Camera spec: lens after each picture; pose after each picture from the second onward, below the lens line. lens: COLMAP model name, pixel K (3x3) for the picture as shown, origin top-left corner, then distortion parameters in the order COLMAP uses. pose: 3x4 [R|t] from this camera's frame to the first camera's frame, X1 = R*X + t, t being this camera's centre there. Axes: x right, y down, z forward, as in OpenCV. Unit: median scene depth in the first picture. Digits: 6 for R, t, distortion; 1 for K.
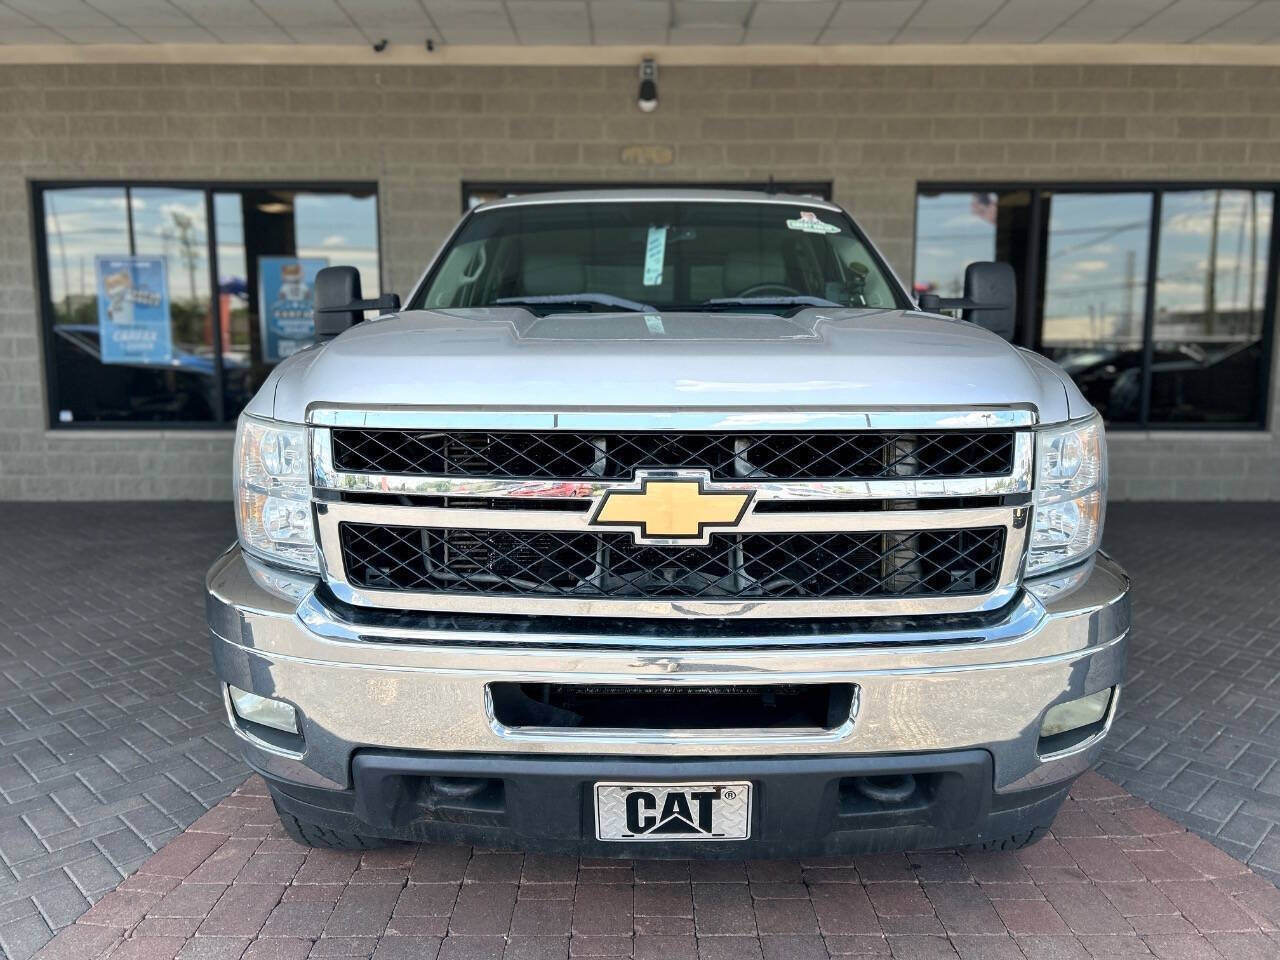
lens RADIAL K [[966.7, 0, 638.4], [0, 966.7, 474.2], [0, 0, 1]] dist [0.049514, -0.053852]
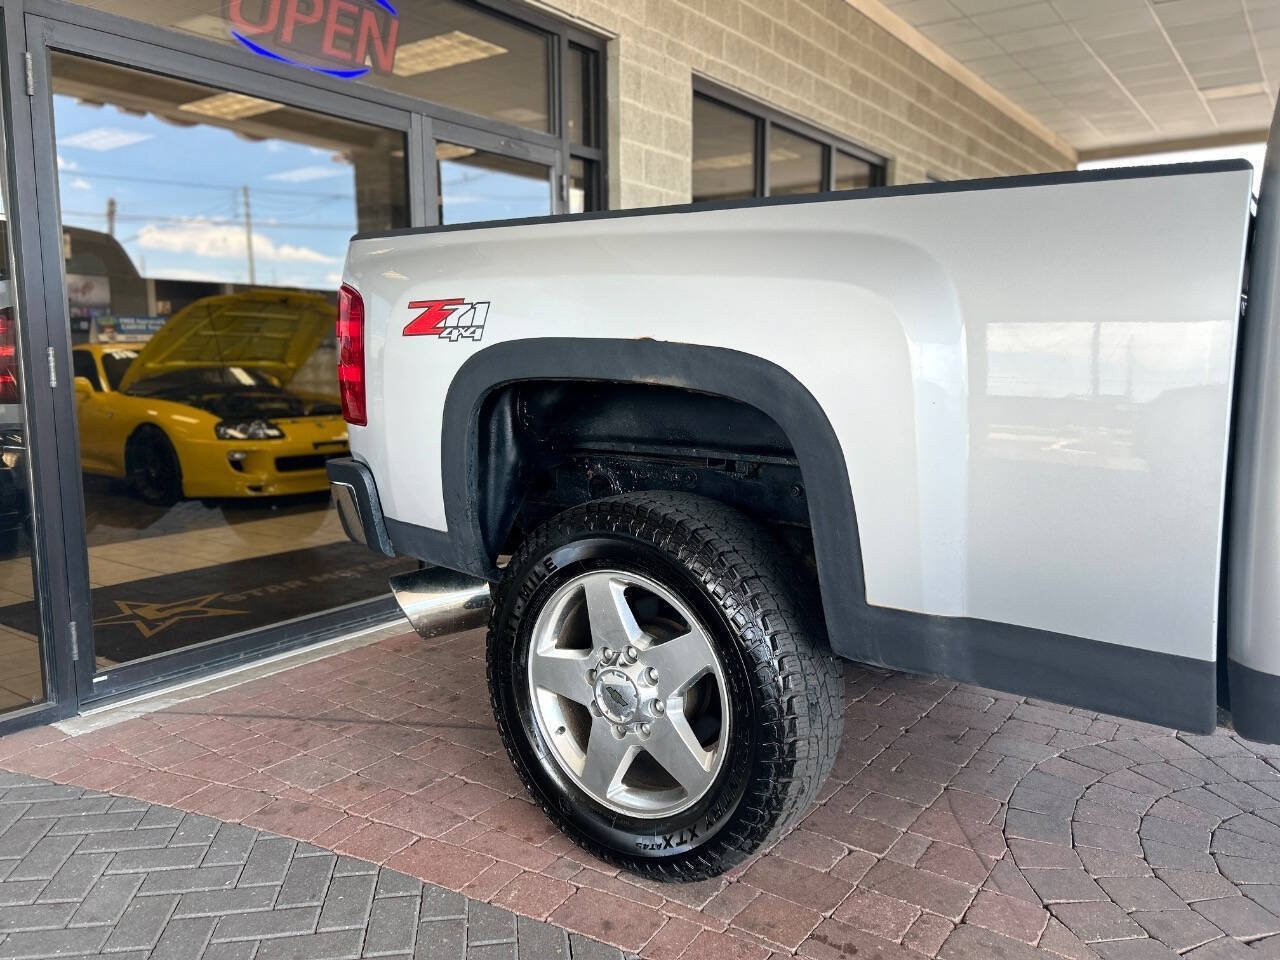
lens RADIAL K [[966.7, 0, 638.4], [0, 966.7, 474.2], [0, 0, 1]] dist [0.049514, -0.053852]
pose [[0.580271, -0.102815, 0.807908, -0.311993], [0.107050, 0.993021, 0.049486, -0.062968], [-0.807358, 0.057771, 0.587228, 0.659551]]
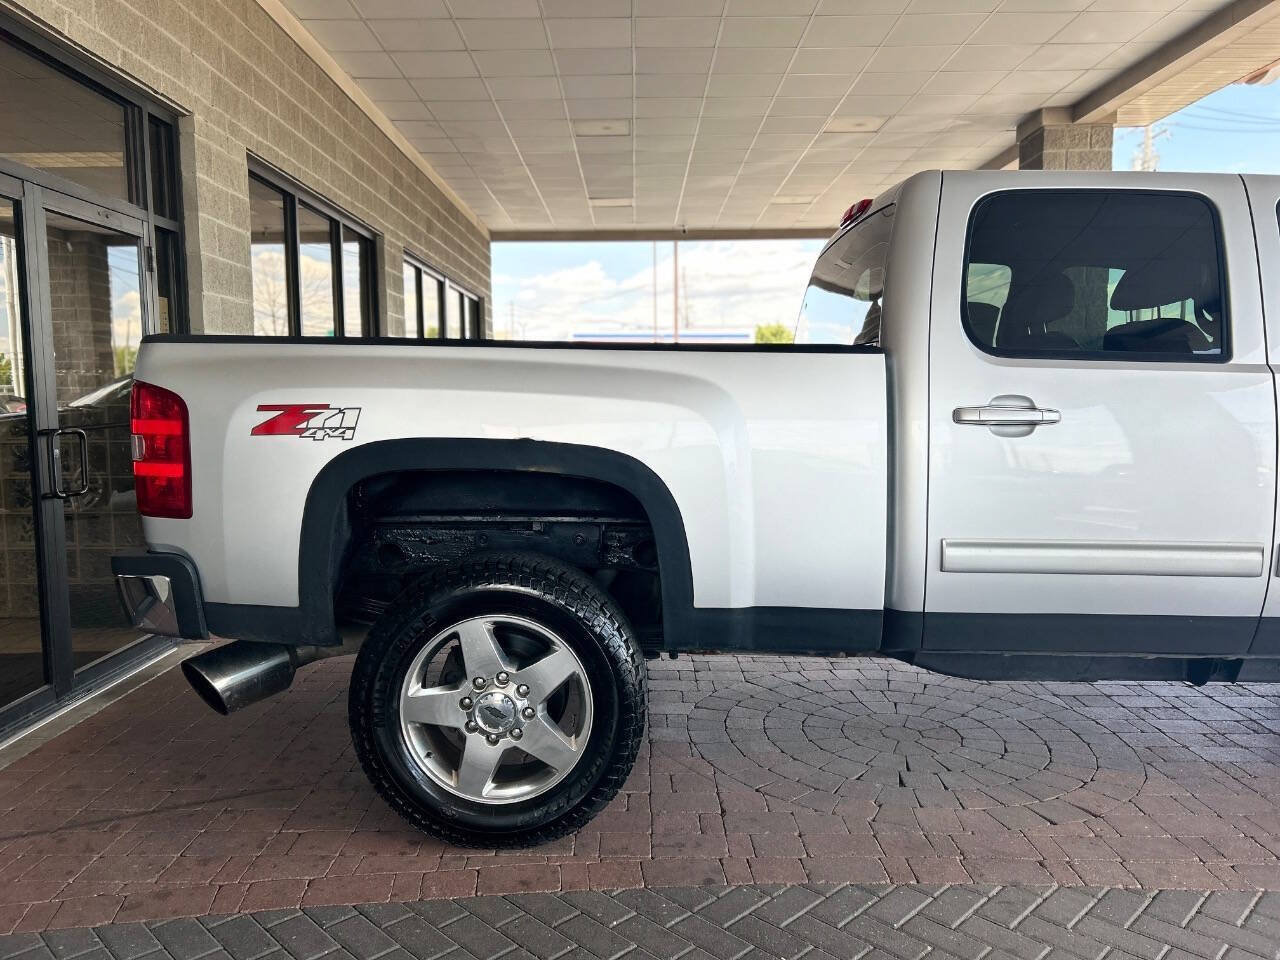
lens RADIAL K [[966.7, 0, 638.4], [0, 966.7, 474.2], [0, 0, 1]] dist [0.049514, -0.053852]
pose [[-0.005127, -0.085918, 0.996289, -0.439961], [0.135193, 0.987096, 0.085821, -0.095134], [-0.990806, 0.135131, 0.006555, 0.757533]]
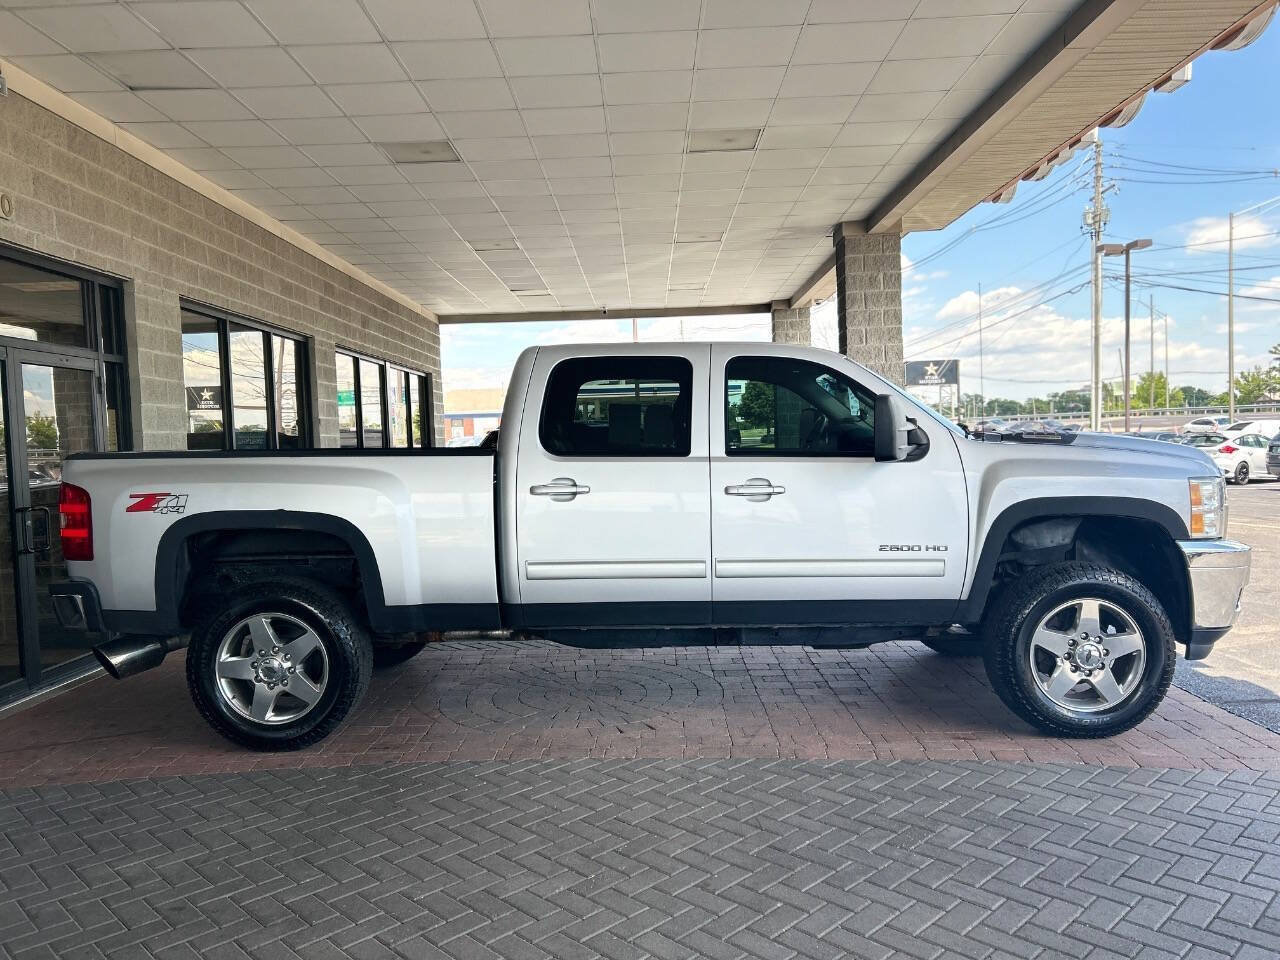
lens RADIAL K [[963.6, 0, 643.1], [0, 963.6, 480.1], [0, 0, 1]] dist [0.049393, -0.051582]
pose [[0.003454, -0.041943, 0.999114, -0.681828], [0.160809, 0.986140, 0.040842, -0.090538], [-0.986979, 0.160526, 0.010151, 0.577983]]
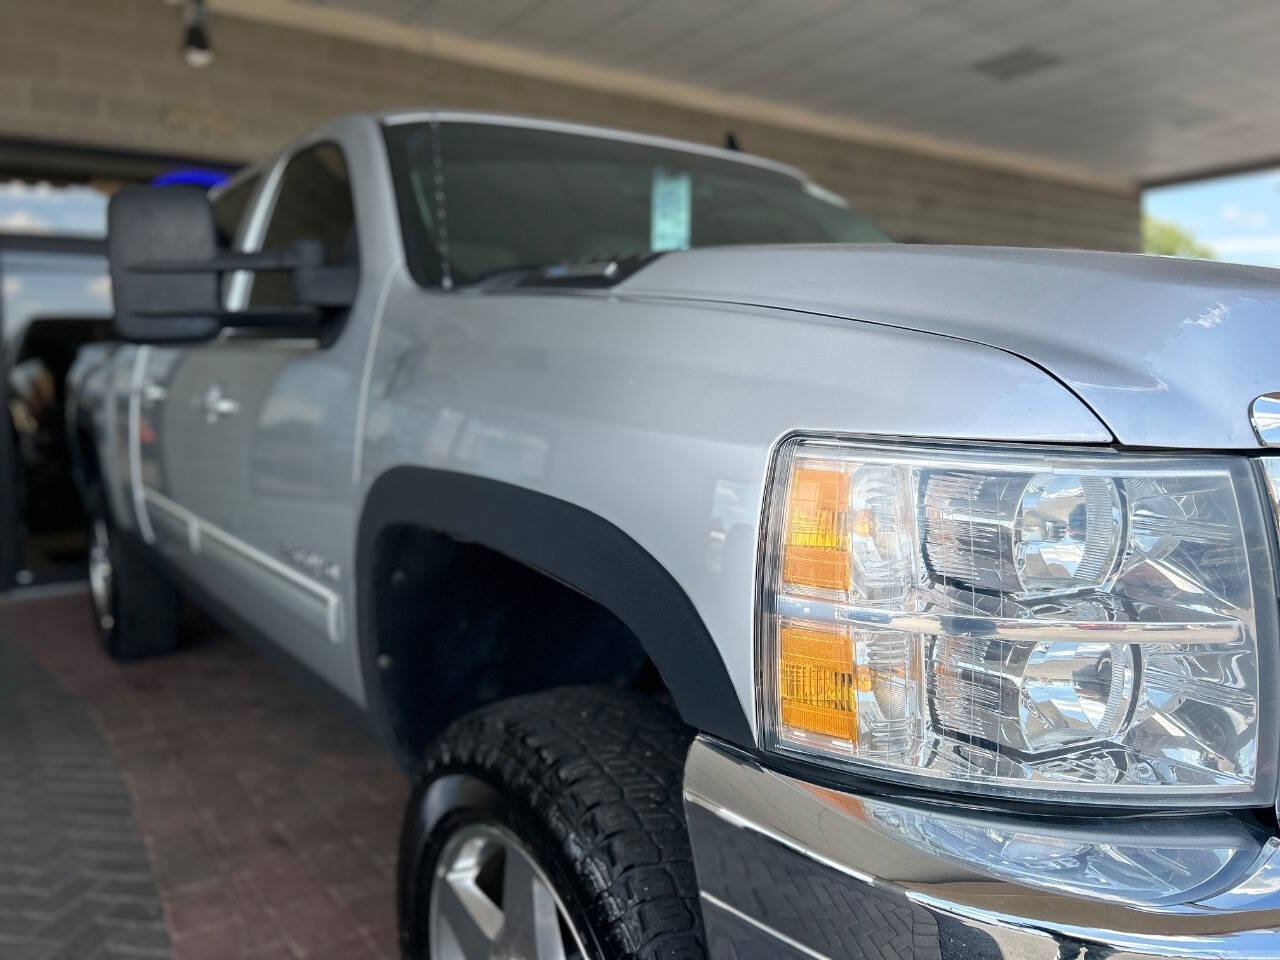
lens RADIAL K [[997.8, 0, 615.6], [0, 997.8, 479.5], [0, 0, 1]] dist [0.034219, -0.004657]
pose [[0.809015, -0.064207, 0.584271, -0.194835], [0.086623, 0.996186, -0.010470, -0.012948], [-0.581370, 0.059082, 0.811491, 0.190575]]
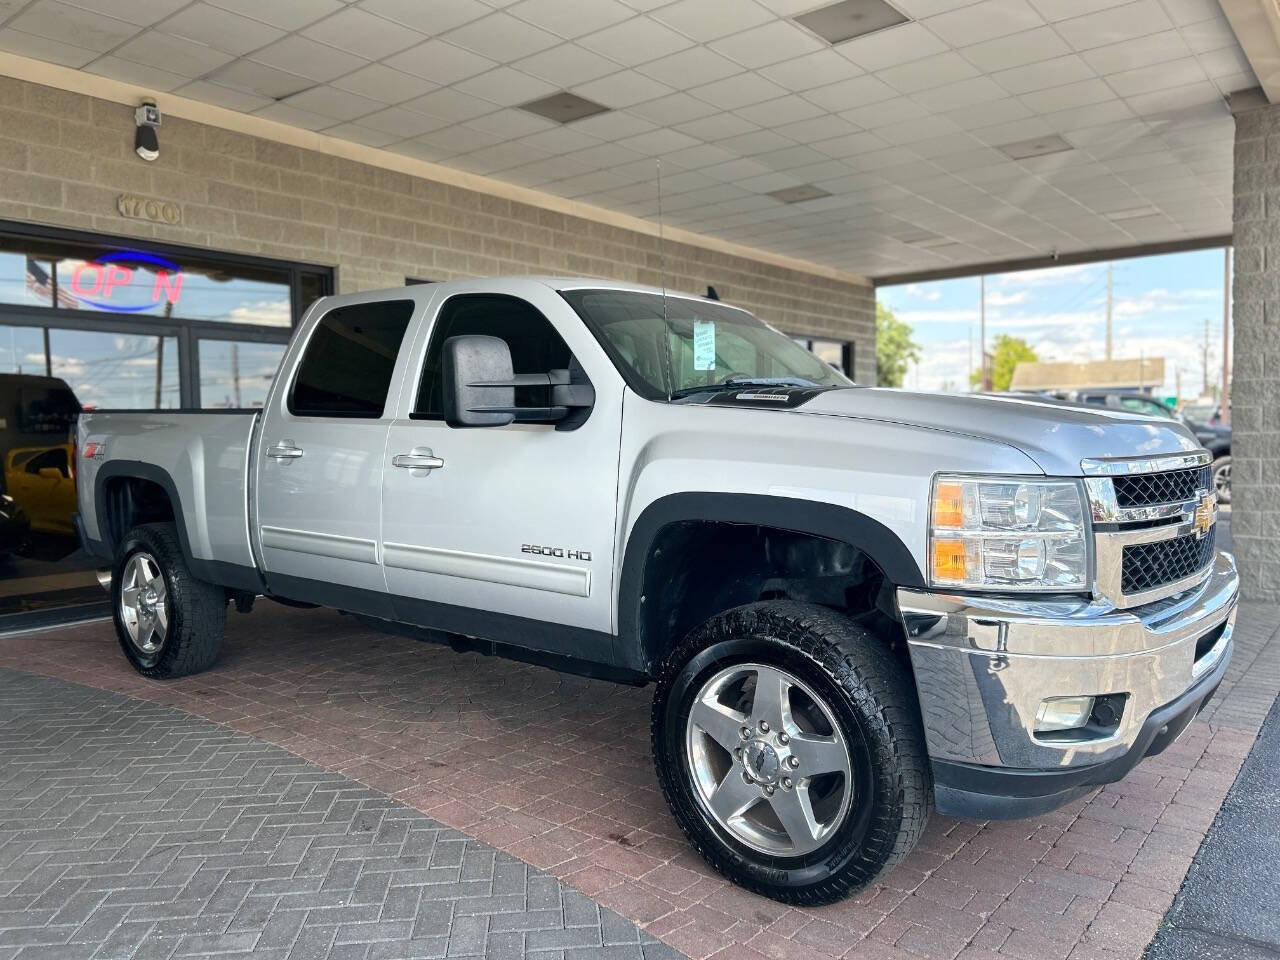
lens RADIAL K [[966.7, 0, 638.4], [0, 966.7, 474.2], [0, 0, 1]] dist [0.049514, -0.053852]
pose [[0.625866, -0.043194, 0.778734, -0.406057], [0.113090, 0.992939, -0.035814, -0.016686], [-0.771688, 0.110482, 0.626331, 0.151868]]
